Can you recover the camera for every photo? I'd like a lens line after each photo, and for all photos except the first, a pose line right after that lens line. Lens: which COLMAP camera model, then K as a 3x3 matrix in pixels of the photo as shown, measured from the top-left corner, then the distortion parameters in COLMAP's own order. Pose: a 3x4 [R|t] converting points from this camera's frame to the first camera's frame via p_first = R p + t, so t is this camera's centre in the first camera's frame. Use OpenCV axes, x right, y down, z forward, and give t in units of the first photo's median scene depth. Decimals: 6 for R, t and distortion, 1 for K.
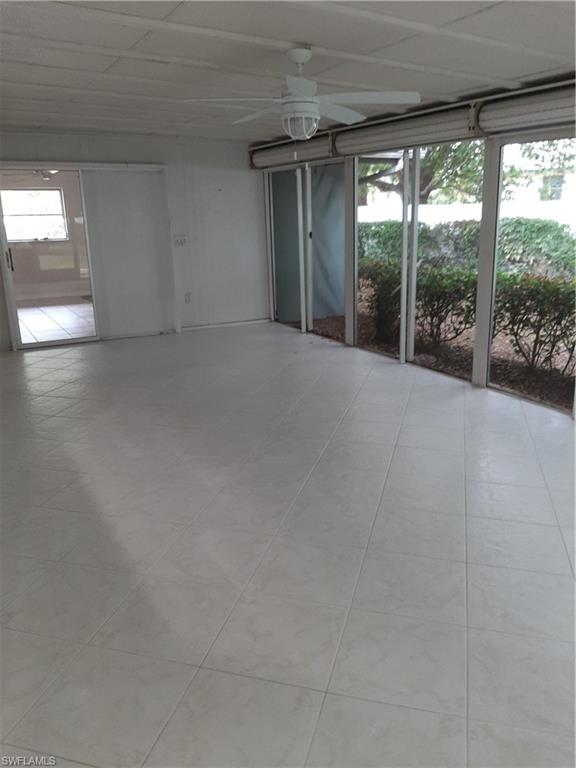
lens RADIAL K [[597.5, 0, 291.9], [0, 597.5, 385.5], [0, 0, 1]] dist [0.108867, -0.196407]
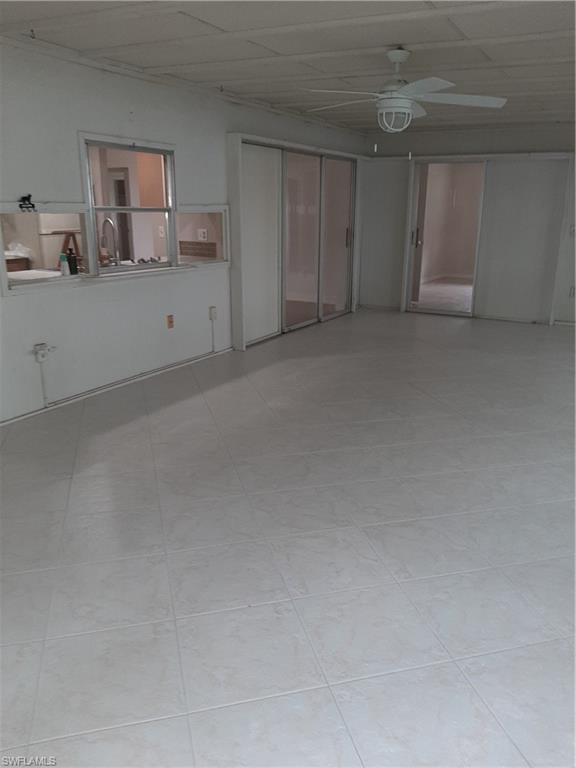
lens RADIAL K [[597.5, 0, 291.9], [0, 597.5, 385.5], [0, 0, 1]] dist [0.108867, -0.196407]
pose [[0.509078, 0.264235, -0.819158, 0.952501], [-0.251028, 0.955916, 0.152343, -0.088945], [0.823301, 0.128077, 0.552967, 0.301274]]
